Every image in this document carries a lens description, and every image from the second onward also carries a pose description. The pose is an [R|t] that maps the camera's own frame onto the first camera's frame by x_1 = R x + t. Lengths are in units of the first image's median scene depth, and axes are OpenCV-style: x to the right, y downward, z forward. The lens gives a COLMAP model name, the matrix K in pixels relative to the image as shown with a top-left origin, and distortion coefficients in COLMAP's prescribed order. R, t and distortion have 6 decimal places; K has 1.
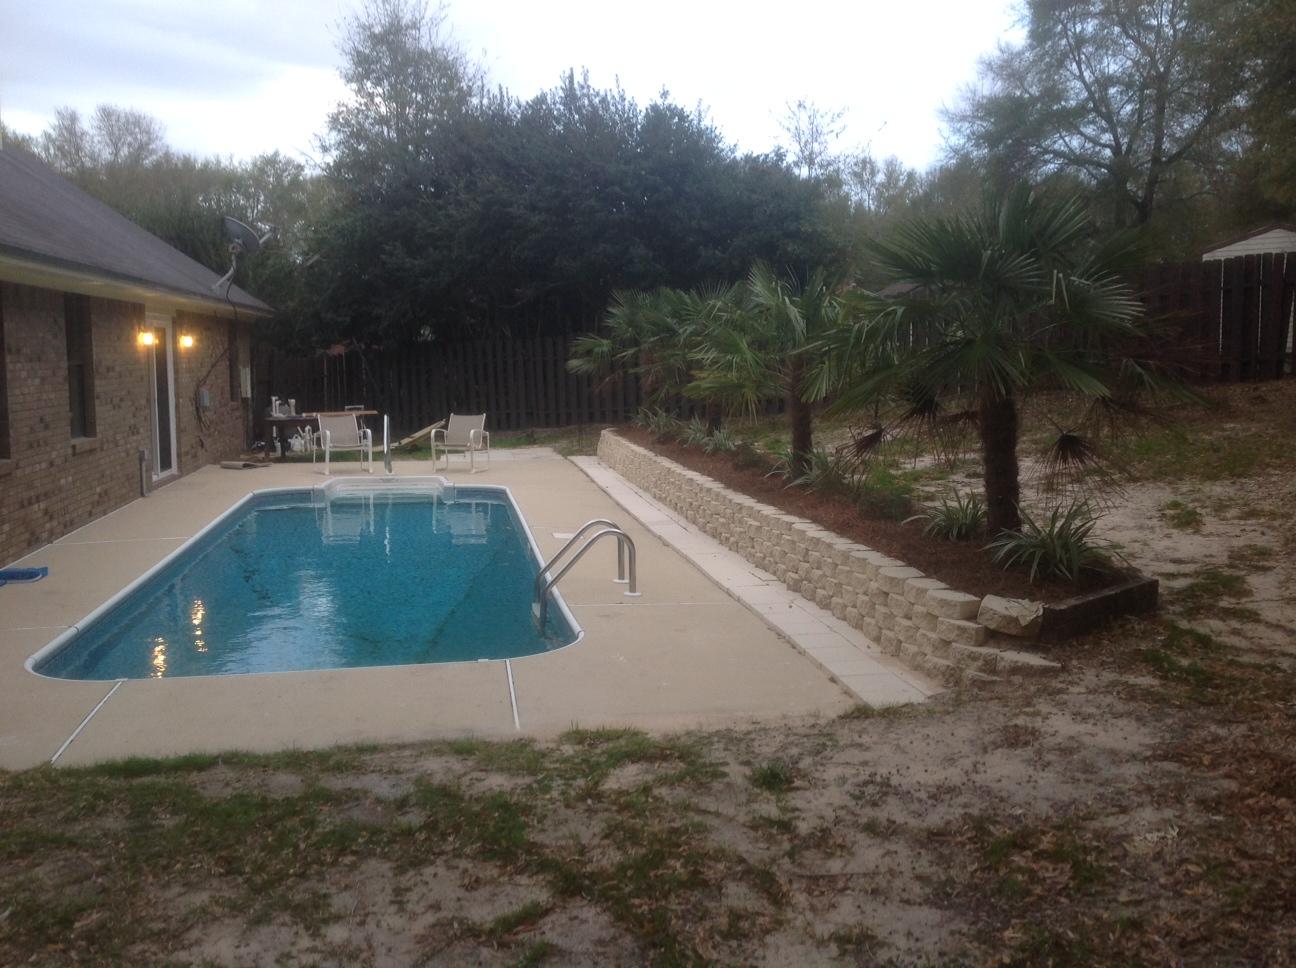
lens RADIAL K [[1222.3, 0, 655.6], [0, 1222.3, 482.5], [0, 0, 1]] dist [0.039649, 0.000000]
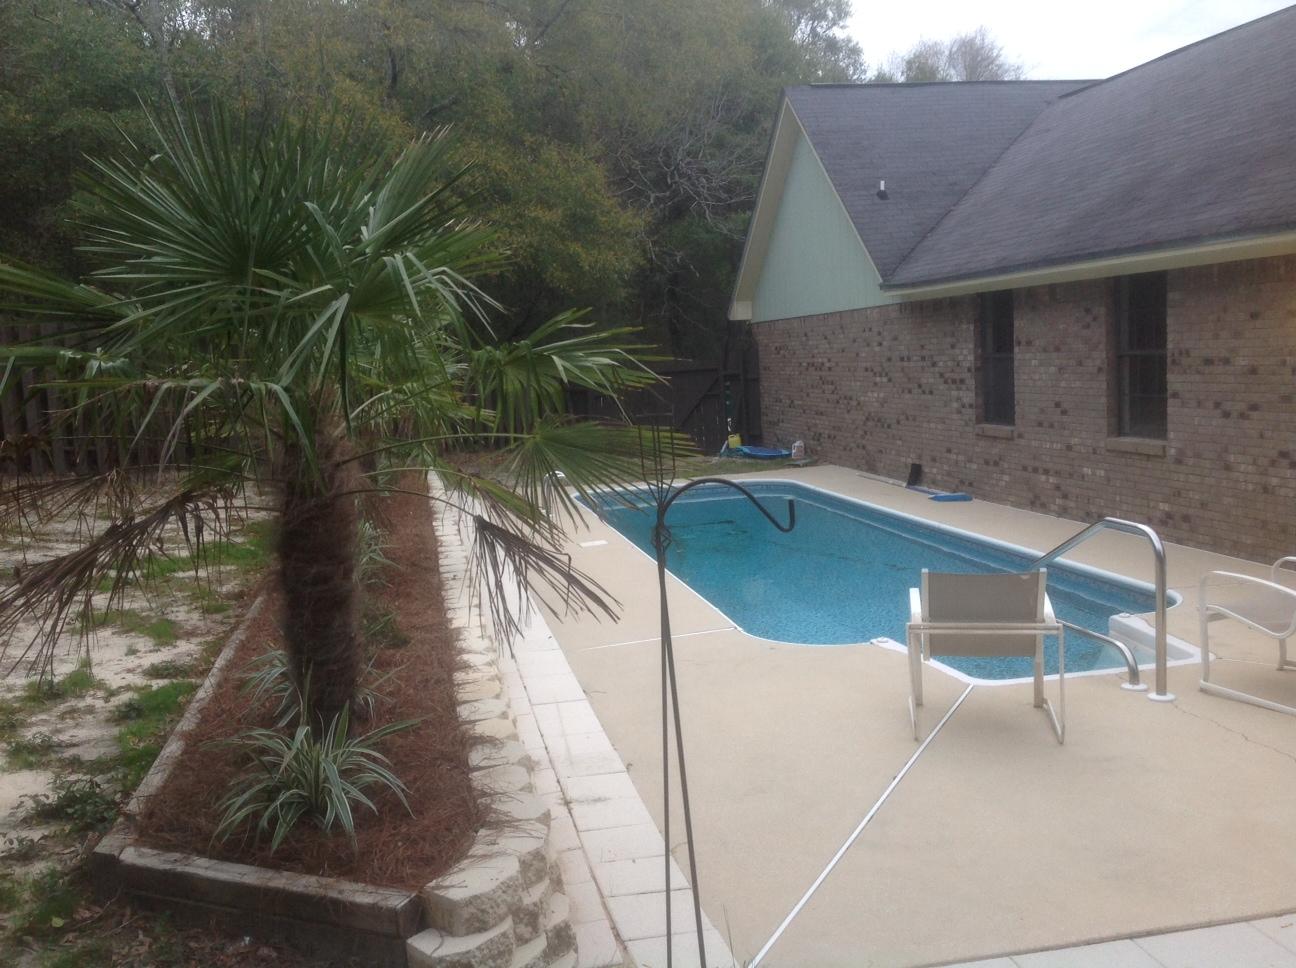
lens RADIAL K [[1222.3, 0, 628.7], [0, 1222.3, 494.9], [0, 0, 1]] dist [0.039649, 0.000000]
pose [[-0.998676, 0.051338, -0.003347, -0.104938], [0.049357, 0.974429, 0.219207, -0.227976], [0.014515, 0.218751, -0.975673, 2.048341]]
